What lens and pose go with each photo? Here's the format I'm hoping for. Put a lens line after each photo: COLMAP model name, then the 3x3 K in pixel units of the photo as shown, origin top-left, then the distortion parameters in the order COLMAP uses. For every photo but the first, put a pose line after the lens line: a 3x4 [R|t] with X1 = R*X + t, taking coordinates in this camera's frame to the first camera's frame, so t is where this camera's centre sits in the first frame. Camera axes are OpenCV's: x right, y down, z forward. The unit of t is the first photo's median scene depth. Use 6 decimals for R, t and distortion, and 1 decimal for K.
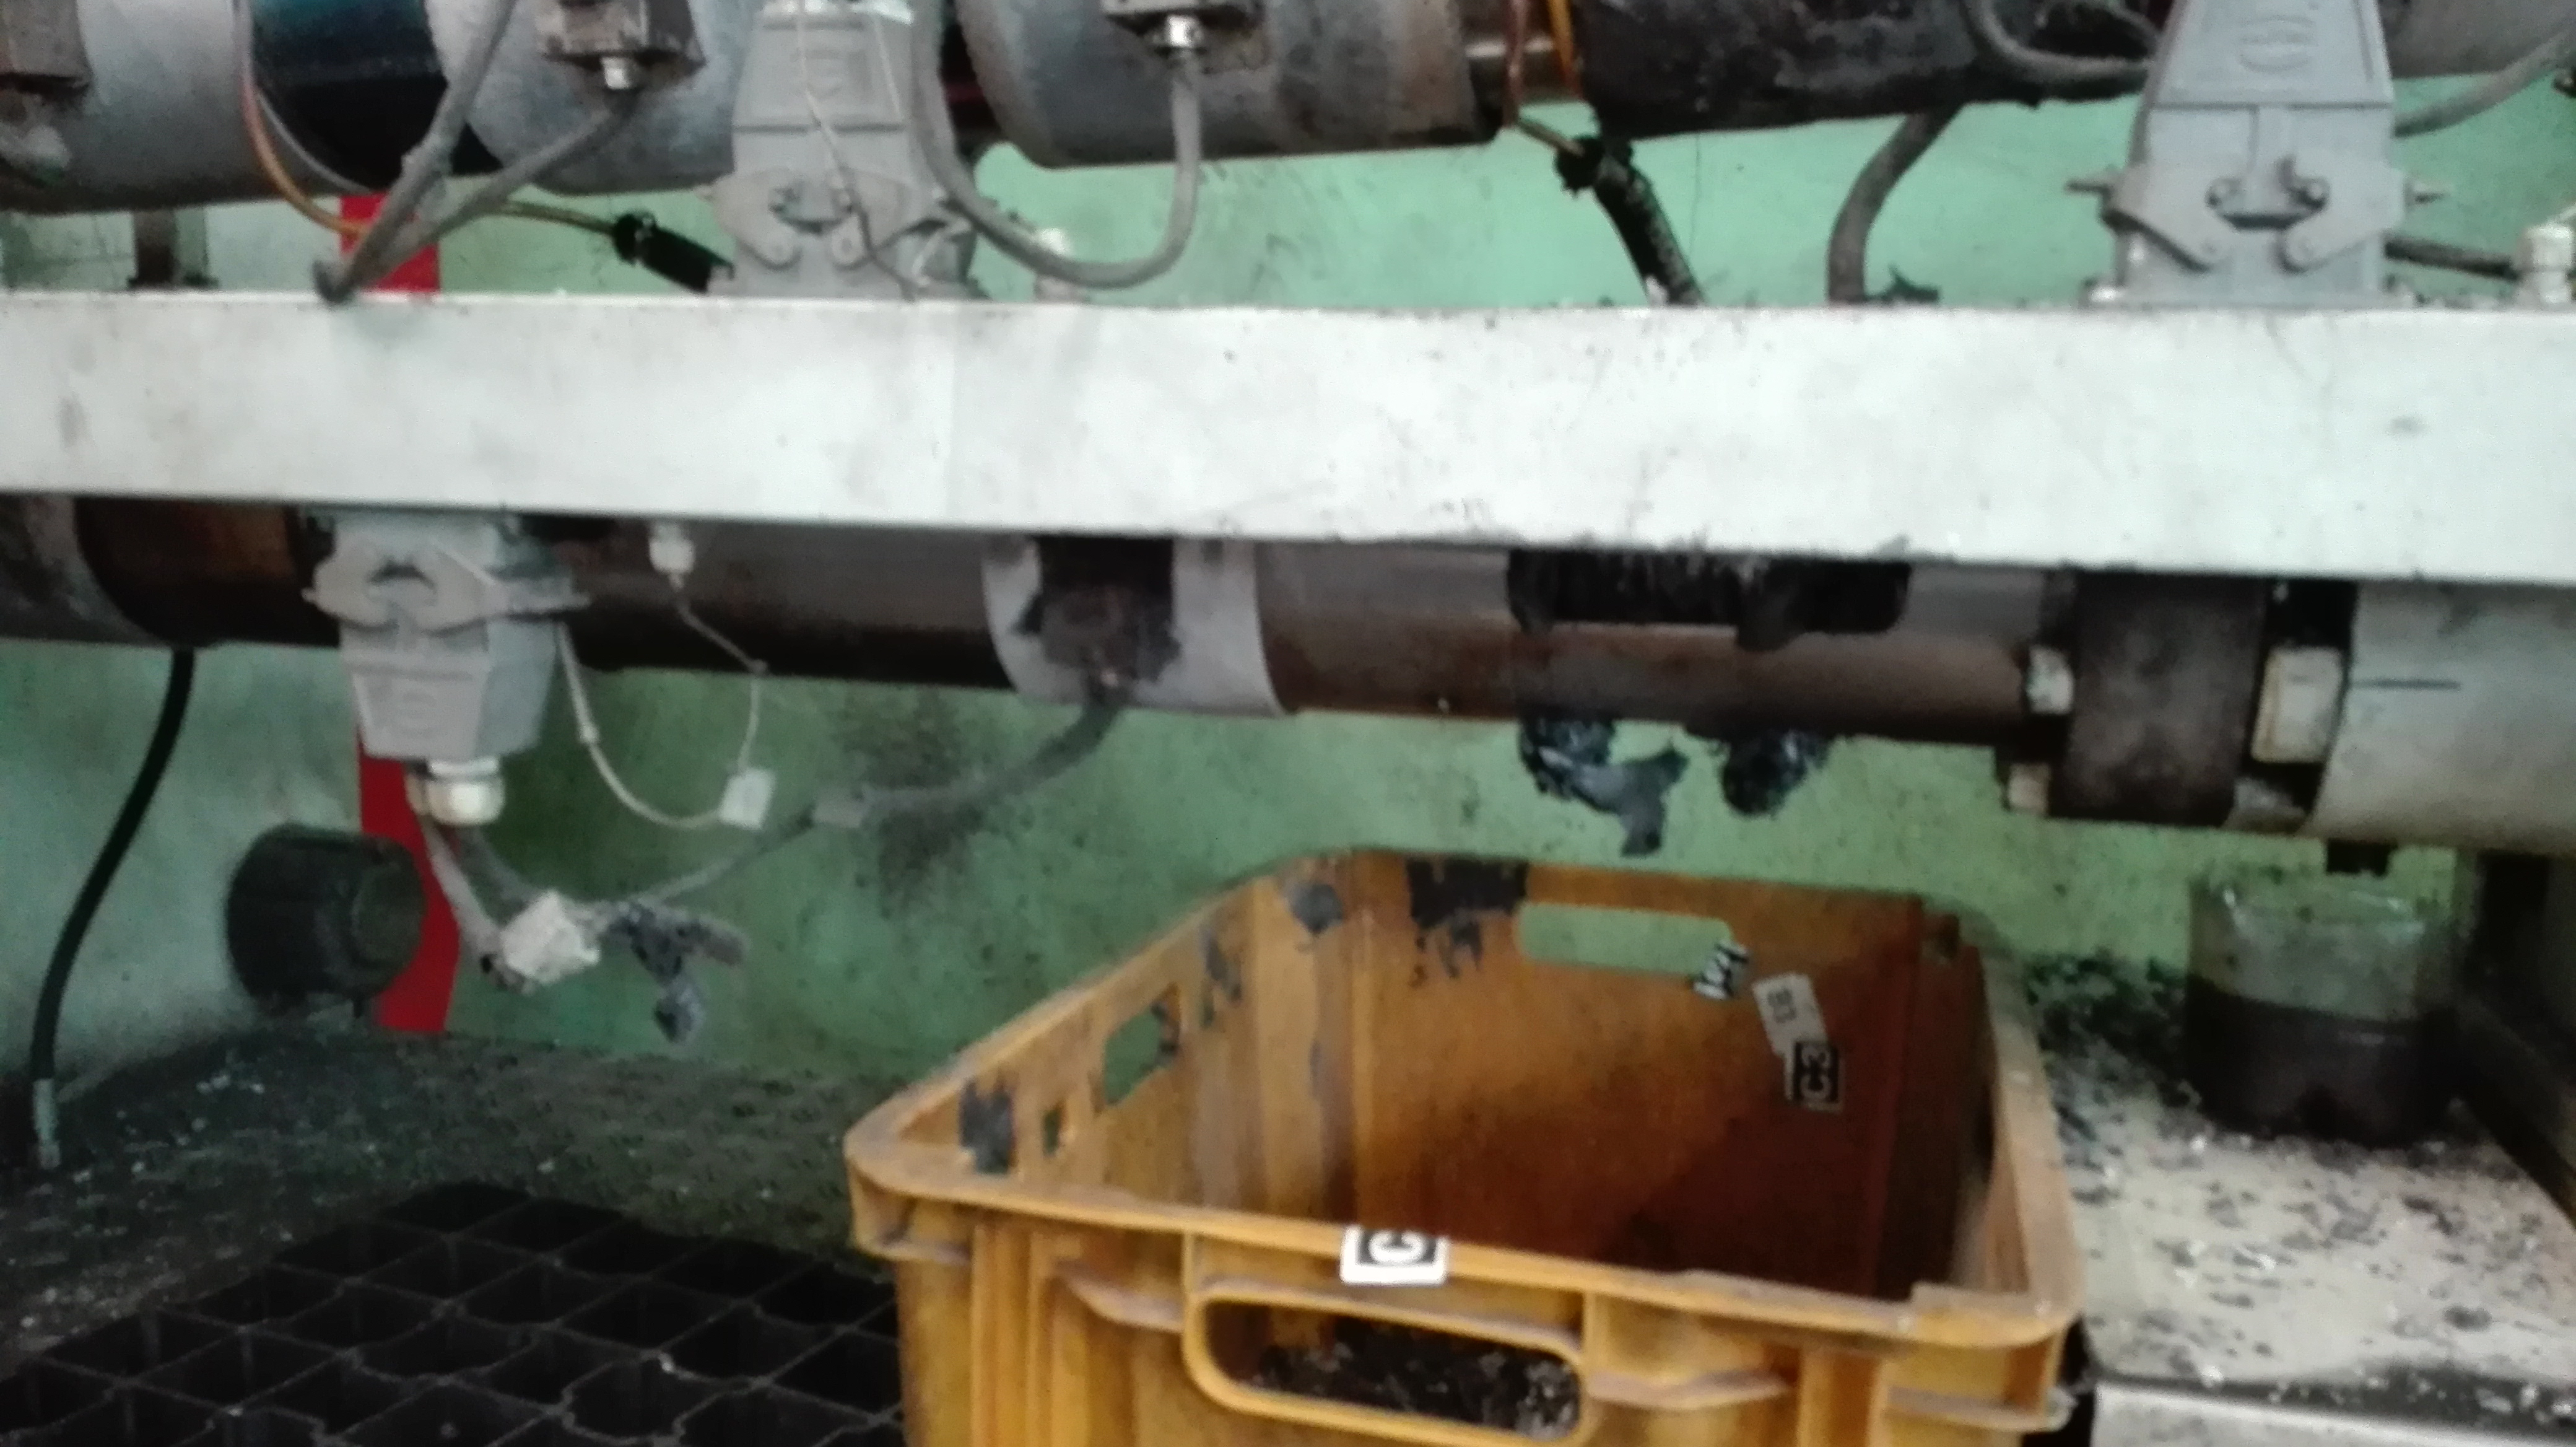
lens RADIAL K [[2094.1, 0, 1288.0], [0, 2094.1, 723.5], [0, 0, 1]] dist [0.112821, -0.214654]
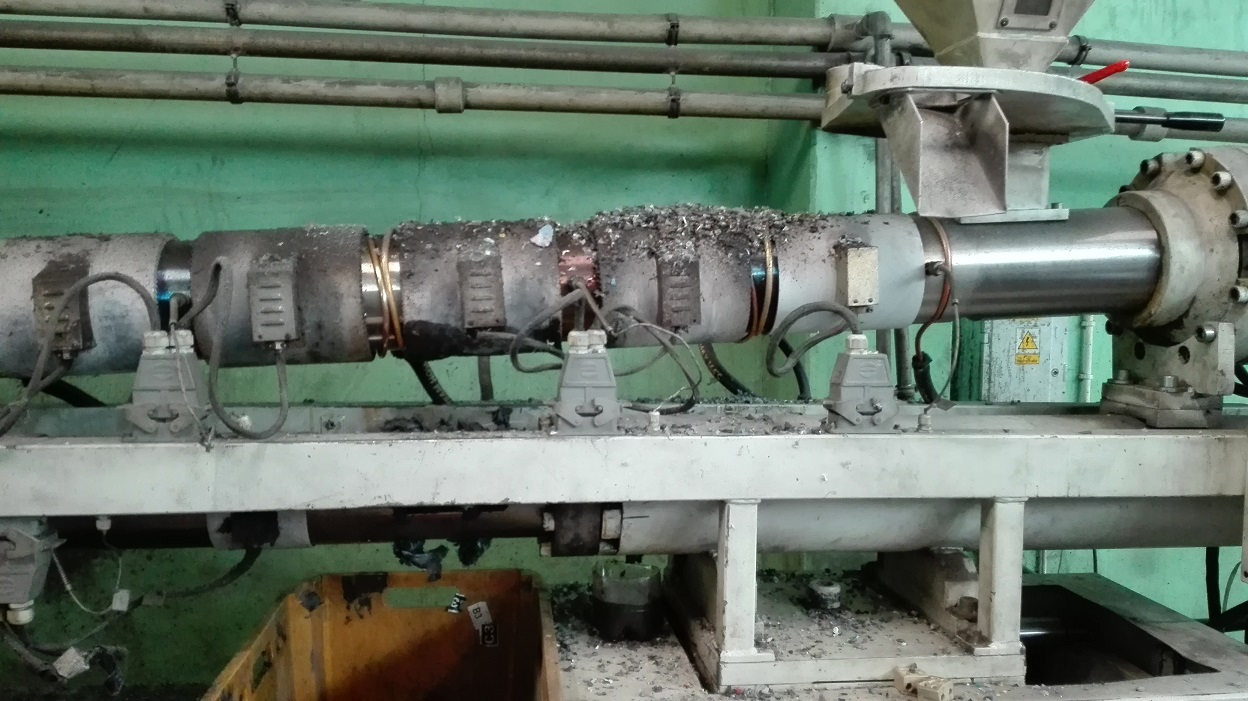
lens RADIAL K [[1014.4, 0, 624.0], [0, 1014.4, 350.5], [0, 0, 1]] dist [0.112821, -0.214654]
pose [[0.922302, -0.036349, 0.384758, -0.164435], [0.067421, 0.995434, -0.067574, -0.175293], [-0.380544, 0.088265, 0.920541, -0.621767]]
